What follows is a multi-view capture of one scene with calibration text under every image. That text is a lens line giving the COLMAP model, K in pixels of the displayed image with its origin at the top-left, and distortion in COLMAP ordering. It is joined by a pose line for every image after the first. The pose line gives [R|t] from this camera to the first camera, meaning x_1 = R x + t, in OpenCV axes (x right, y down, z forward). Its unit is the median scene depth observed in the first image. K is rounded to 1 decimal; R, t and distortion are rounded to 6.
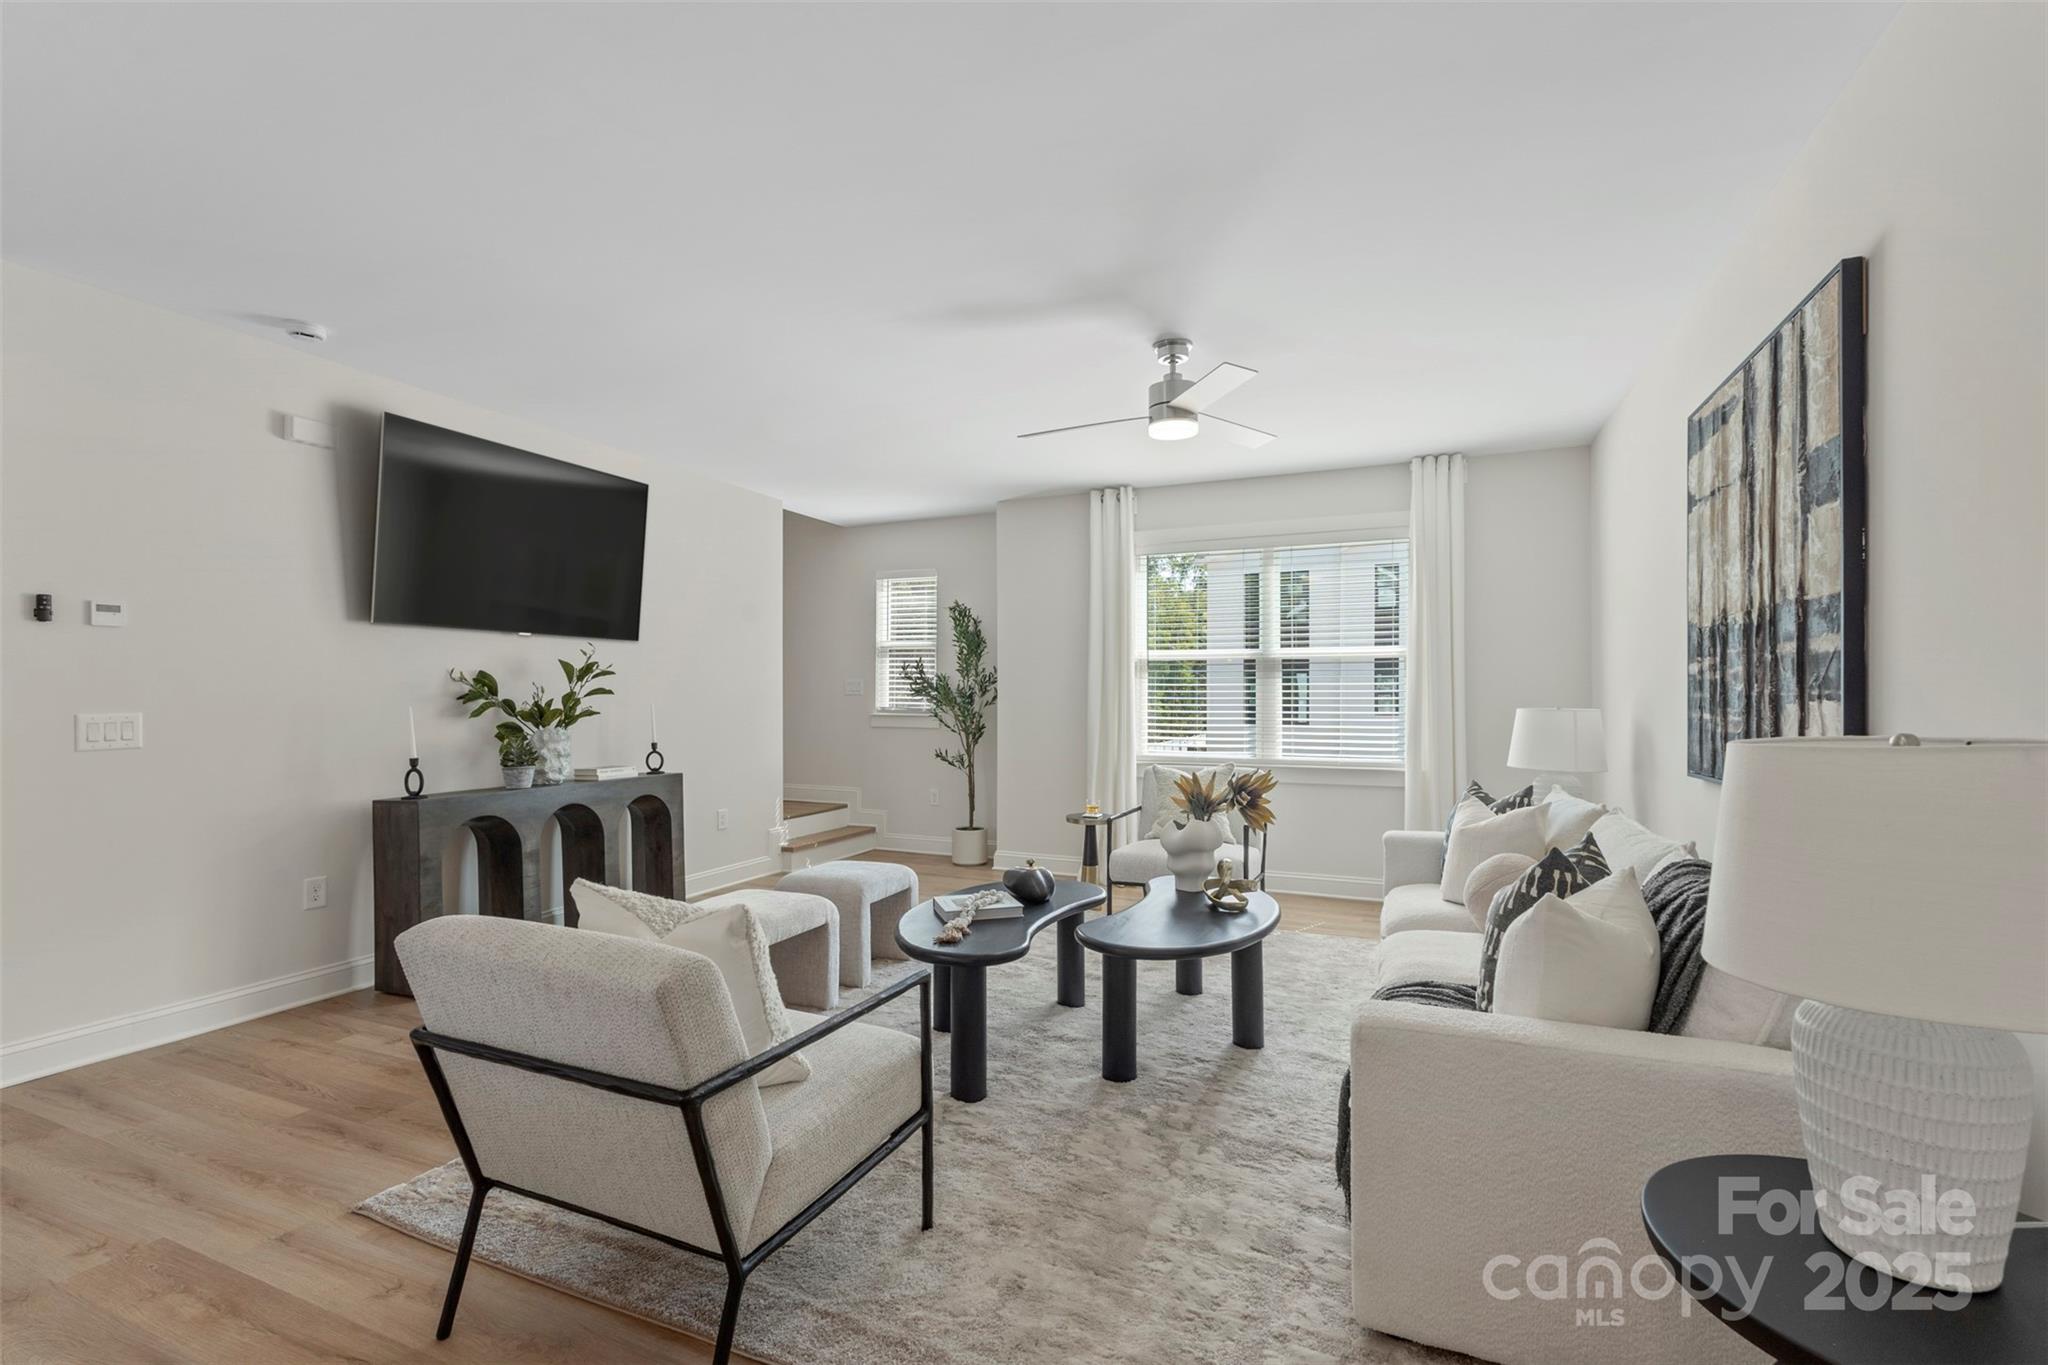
lens RADIAL K [[905.4, 0, 1026.3], [0, 905.4, 688.5], [0, 0, 1]] dist [-0.013172, -0.000416]
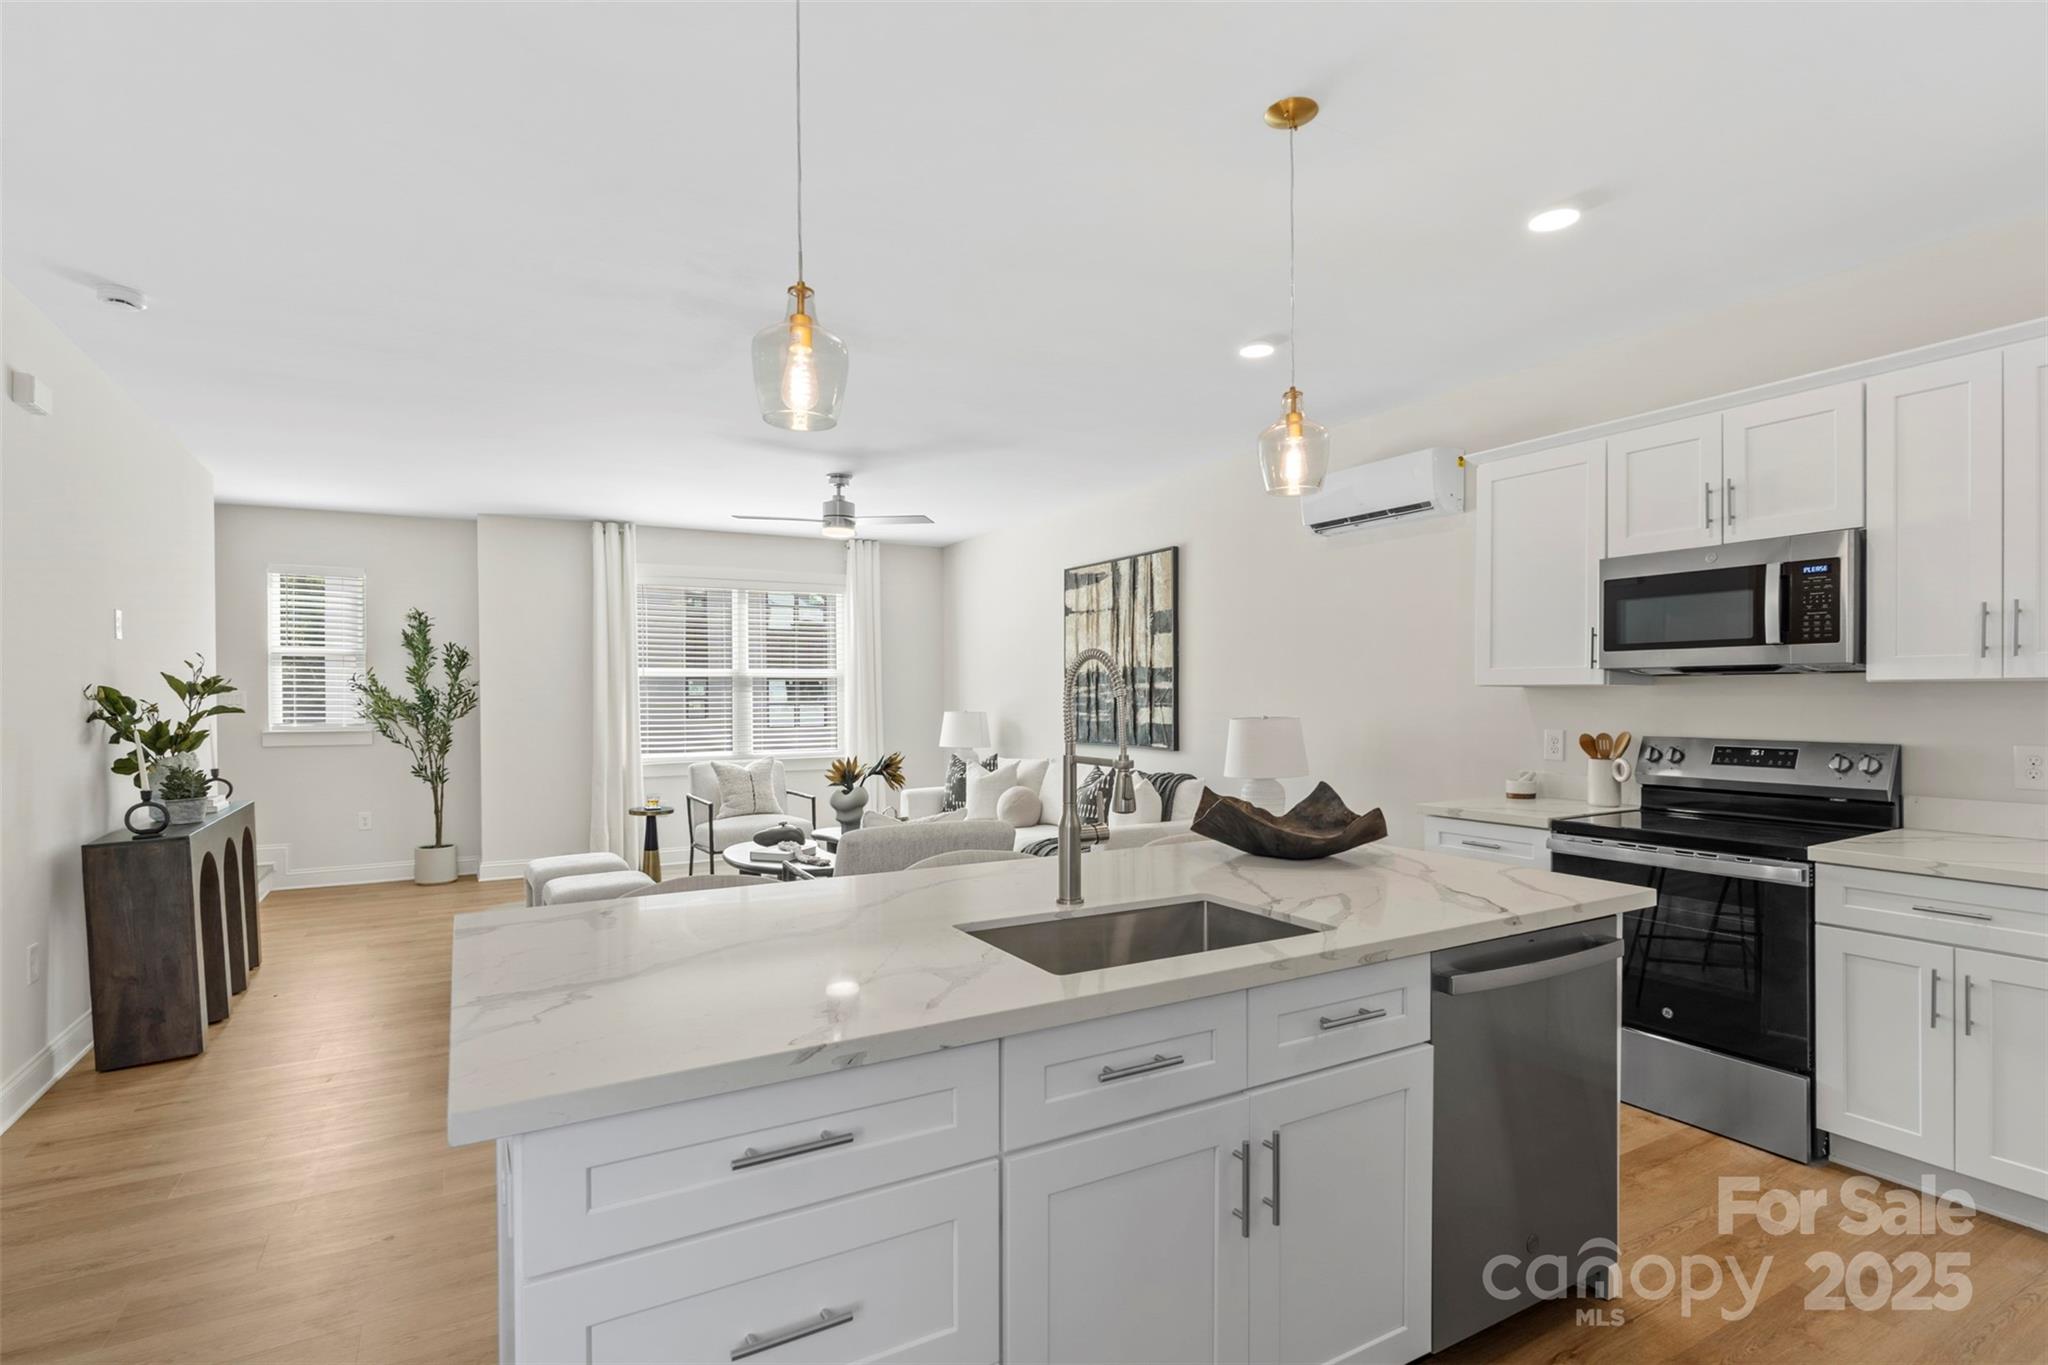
lens RADIAL K [[1006.8, 0, 1024.3], [0, 1006.8, 692.7], [0, 0, 1]] dist [0.001790, -0.000048]
pose [[0.600688, -0.000583, 0.799483, -1.018210], [0.000319, 1.000000, 0.000489, -0.017529], [-0.799483, -0.000039, 0.600688, -0.273309]]
